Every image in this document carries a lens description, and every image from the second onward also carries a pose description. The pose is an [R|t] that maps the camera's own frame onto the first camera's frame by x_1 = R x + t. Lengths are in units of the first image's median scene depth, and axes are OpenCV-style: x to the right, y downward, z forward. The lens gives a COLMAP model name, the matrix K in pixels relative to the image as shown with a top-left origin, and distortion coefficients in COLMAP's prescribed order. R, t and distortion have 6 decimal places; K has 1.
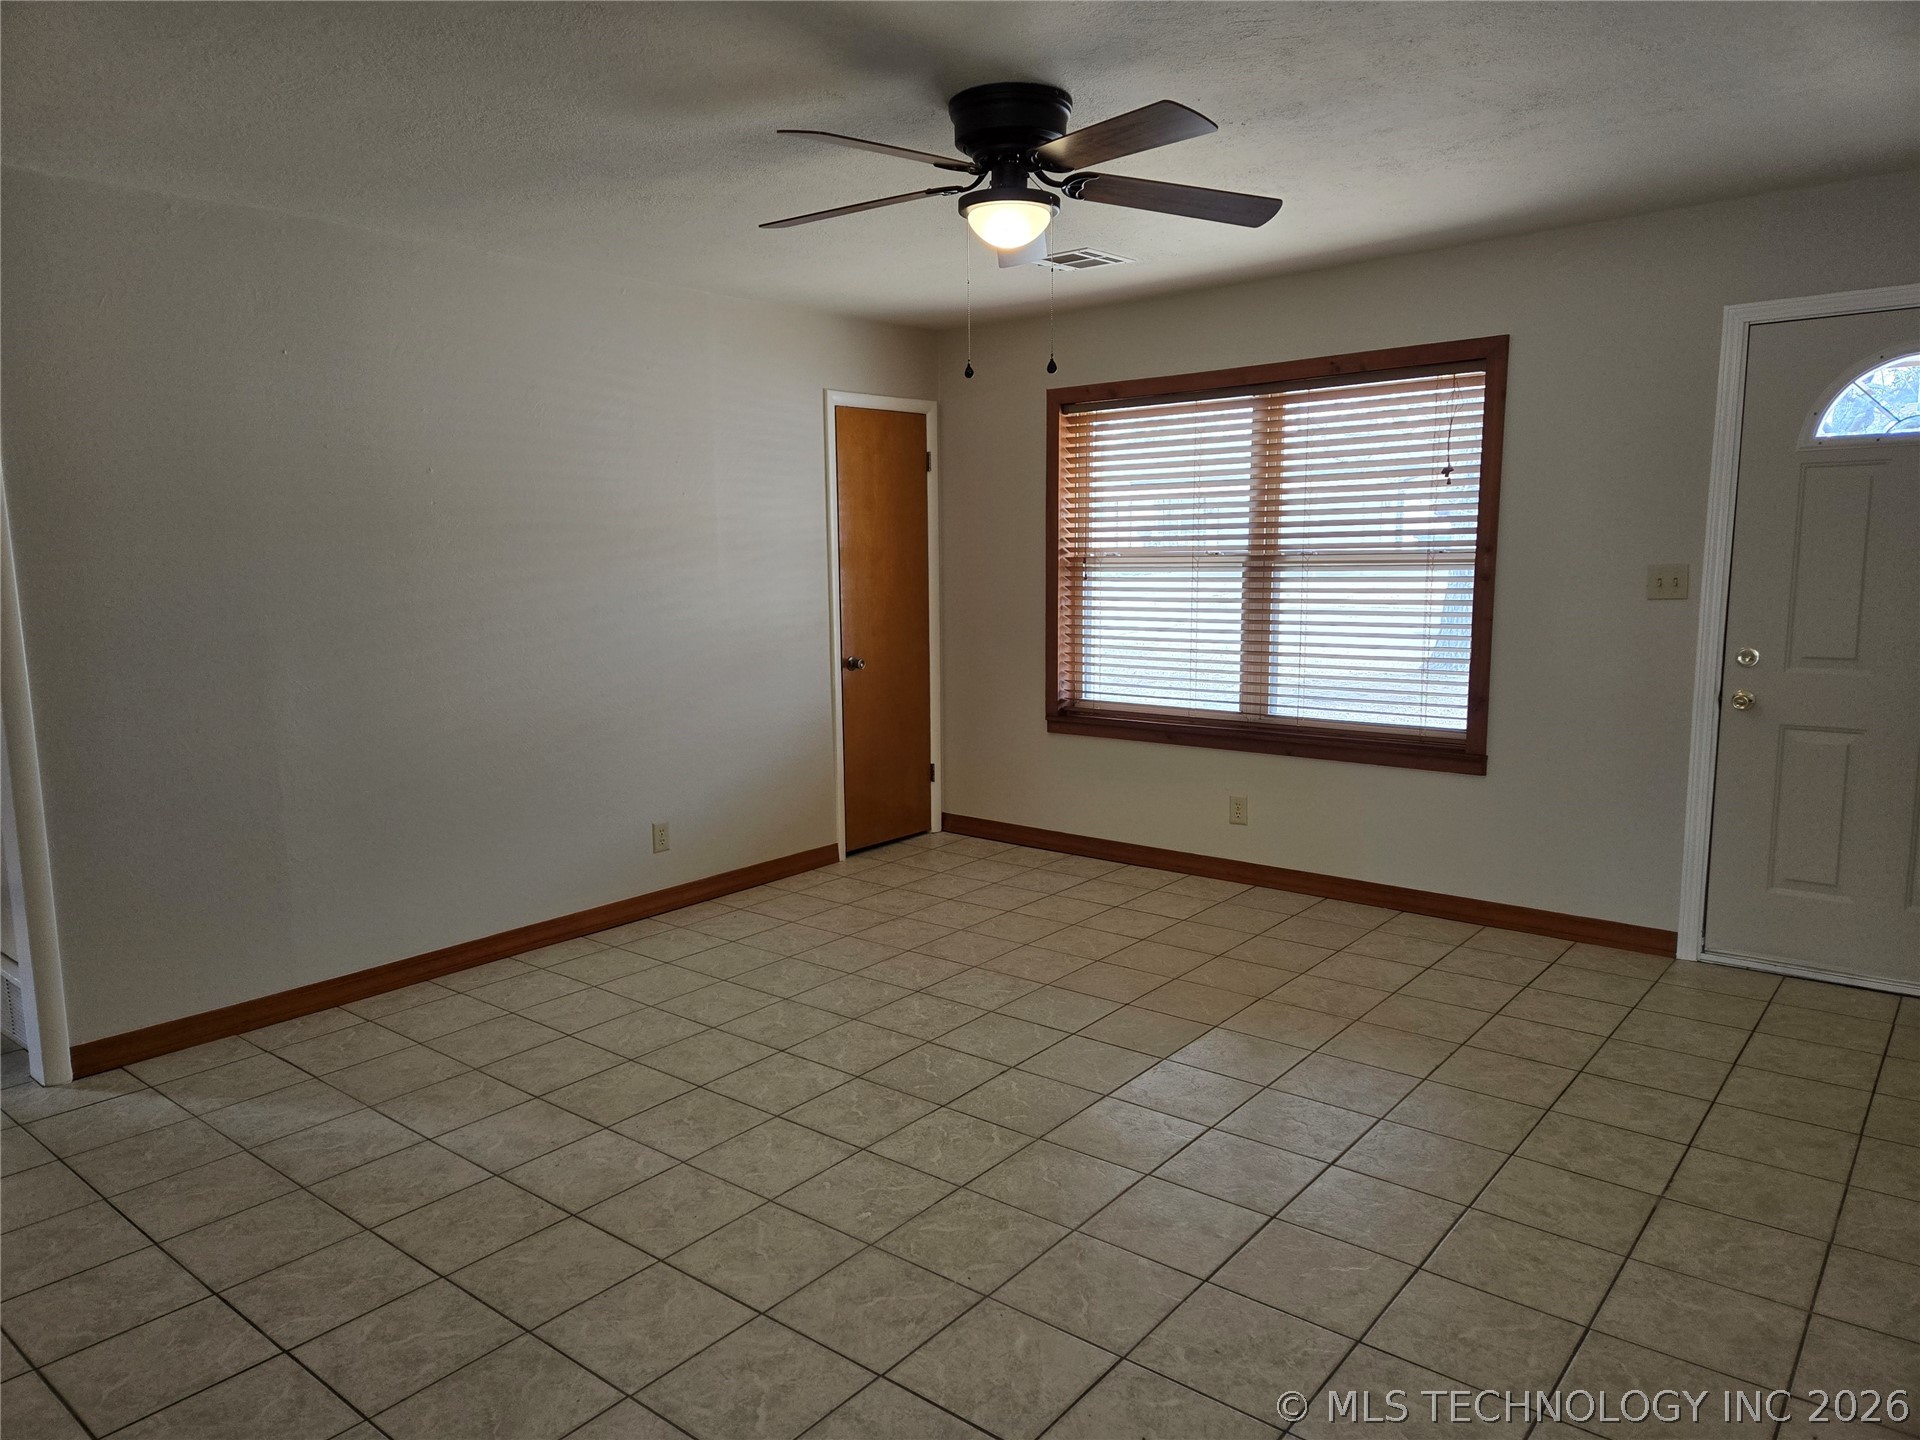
lens RADIAL K [[1278.4, 0, 927.4], [0, 1278.4, 713.1], [0, 0, 1]] dist [0.065965, -0.042269]
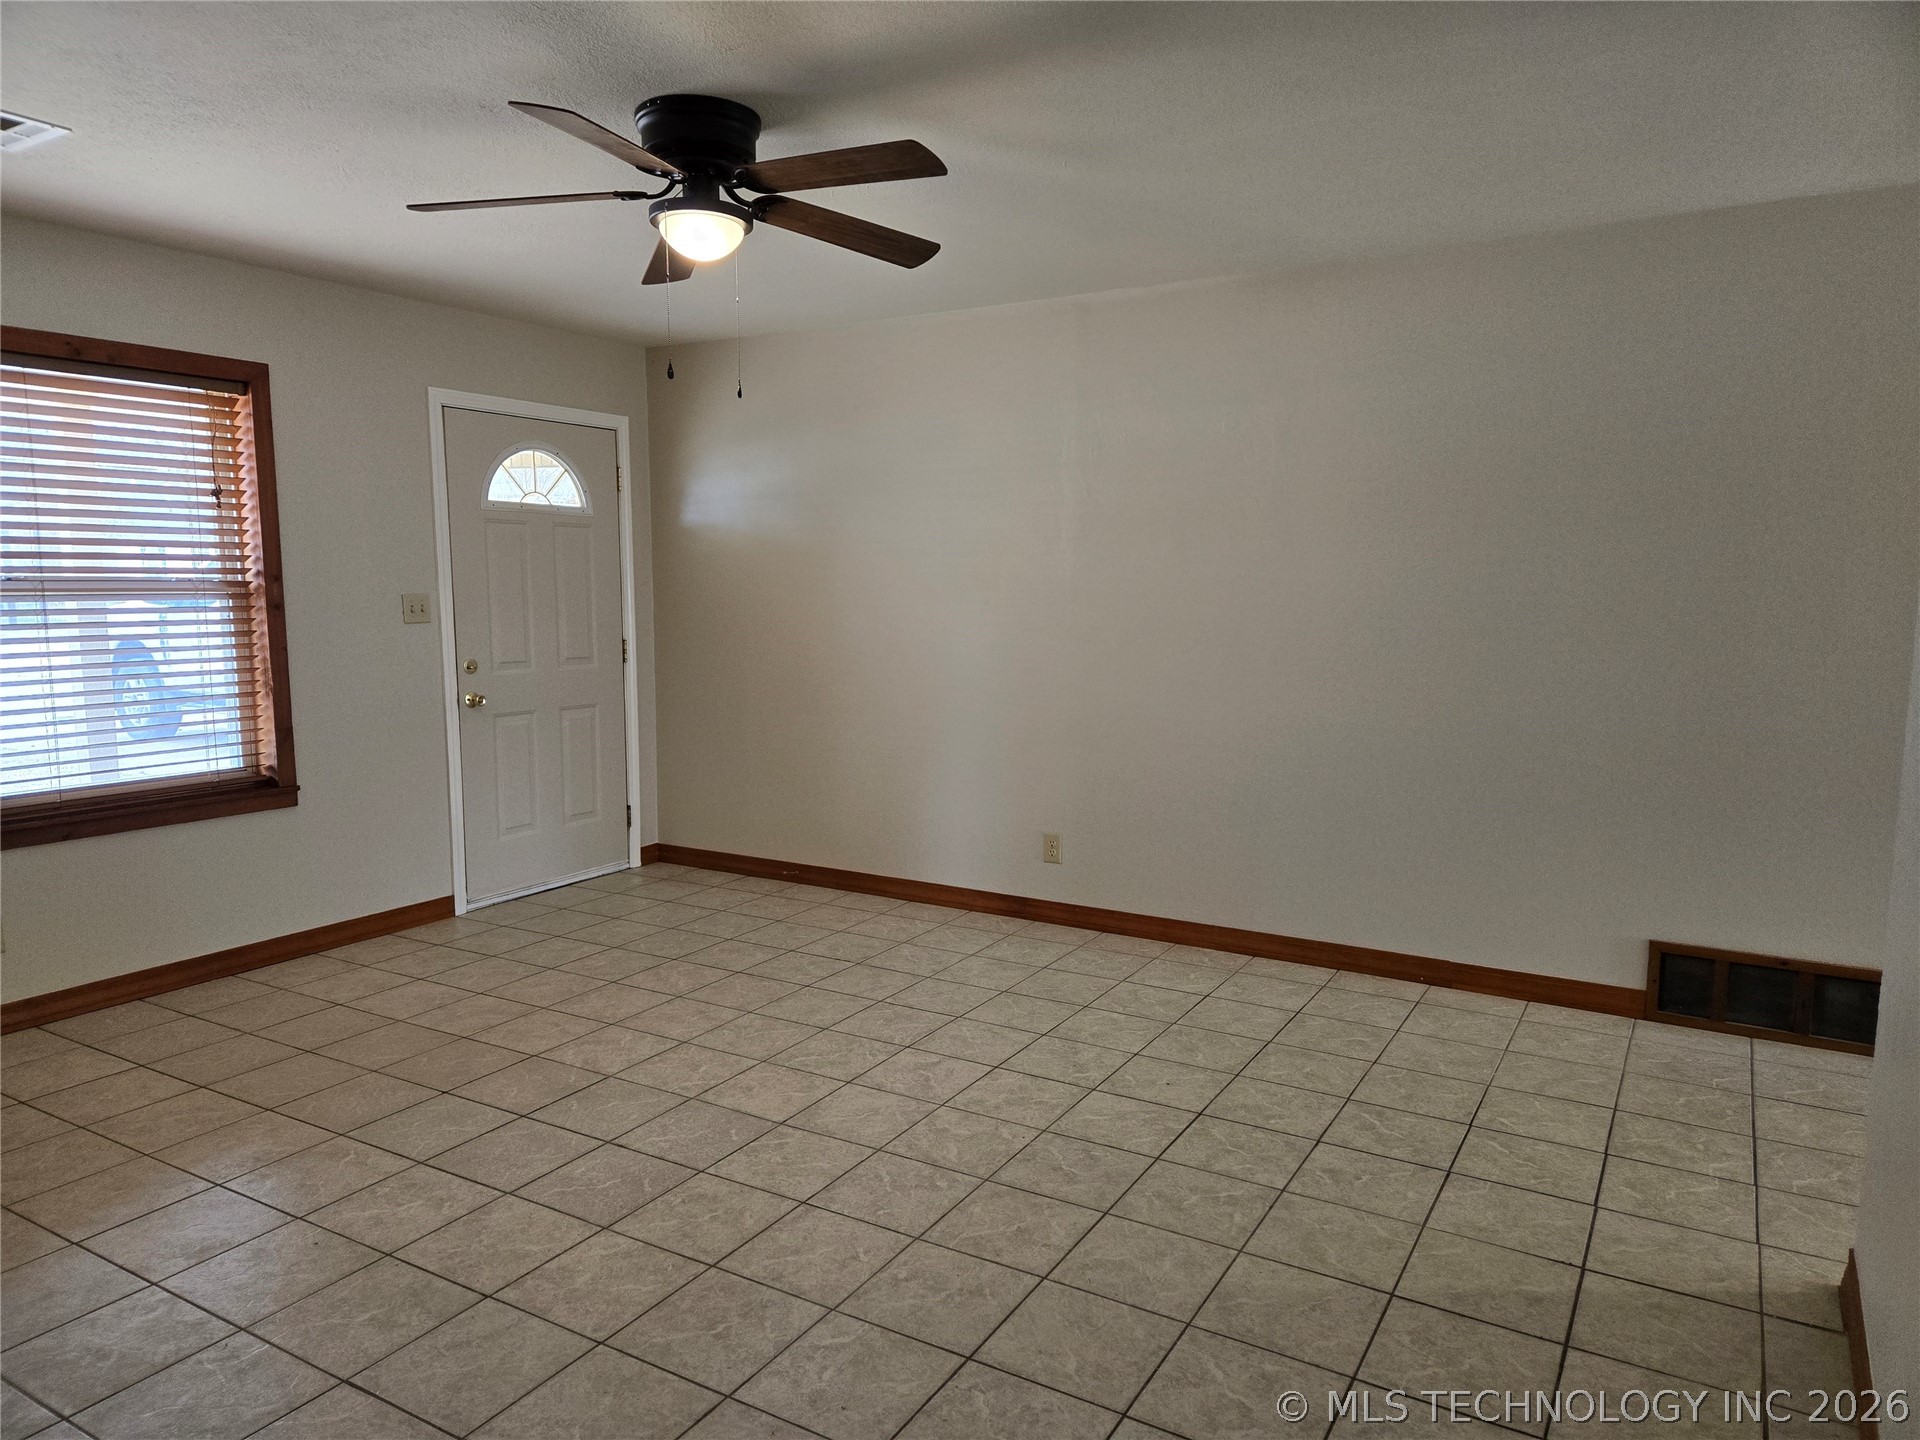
lens RADIAL K [[1278.4, 0, 954.4], [0, 1278.4, 726.6], [0, 0, 1]] dist [0.065965, -0.042269]
pose [[-0.160605, -0.095881, 0.982351, -0.788210], [0.128893, 0.984710, 0.117184, -0.079670], [-0.978567, 0.145439, -0.145790, 0.810258]]
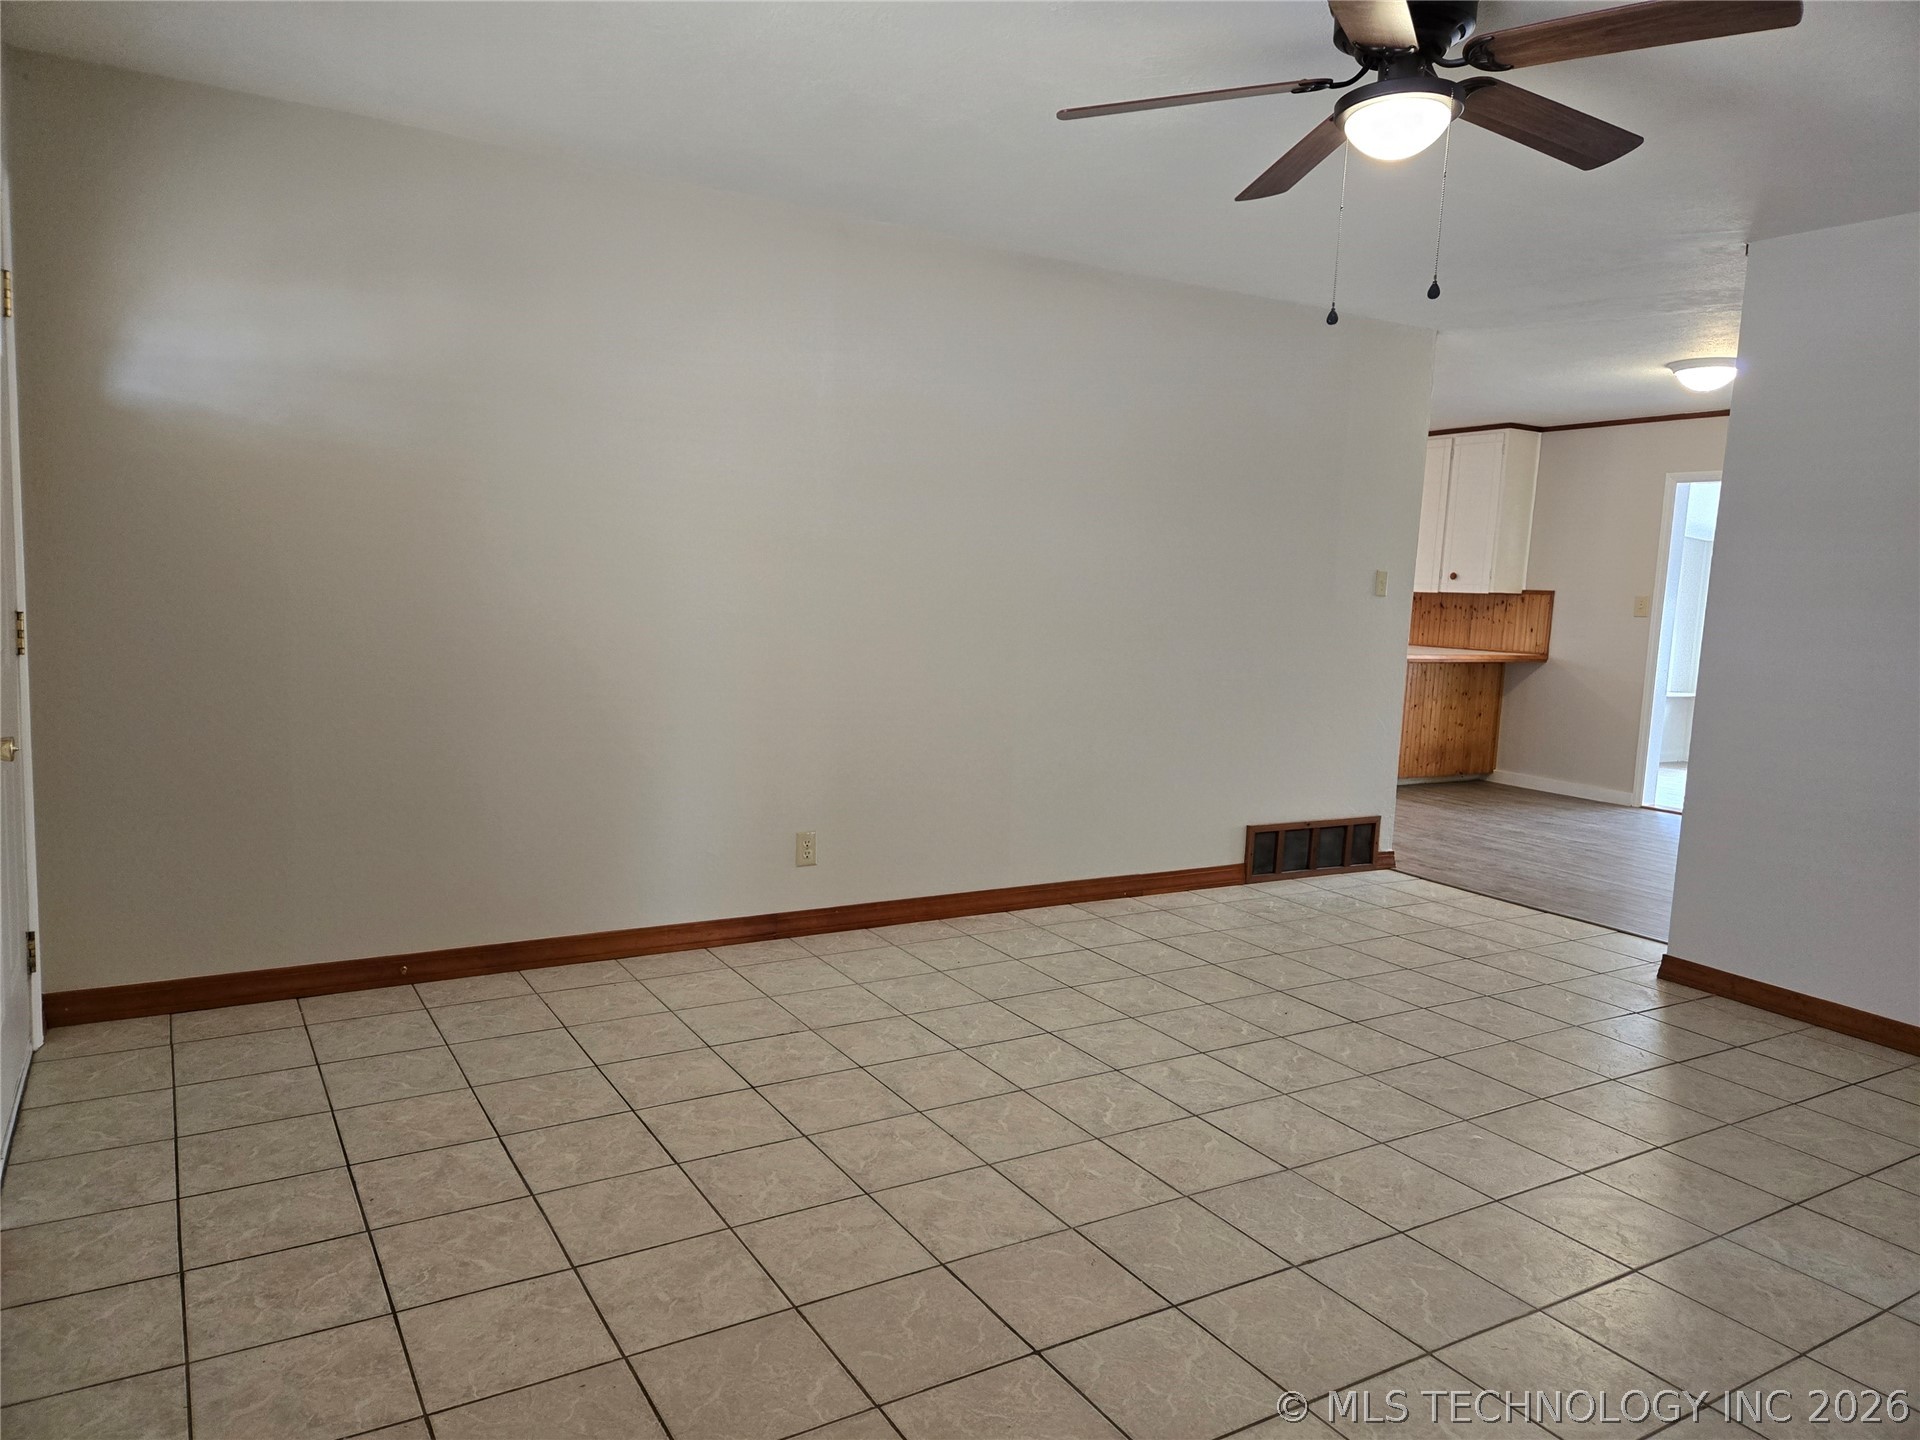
lens RADIAL K [[1278.4, 0, 942.0], [0, 1278.4, 721.8], [0, 0, 1]] dist [0.065965, -0.042269]
pose [[-0.946378, -0.058404, 0.317738, 0.038845], [0.017429, 0.972860, 0.230736, -0.165898], [-0.322590, 0.223901, -0.919676, 1.556797]]
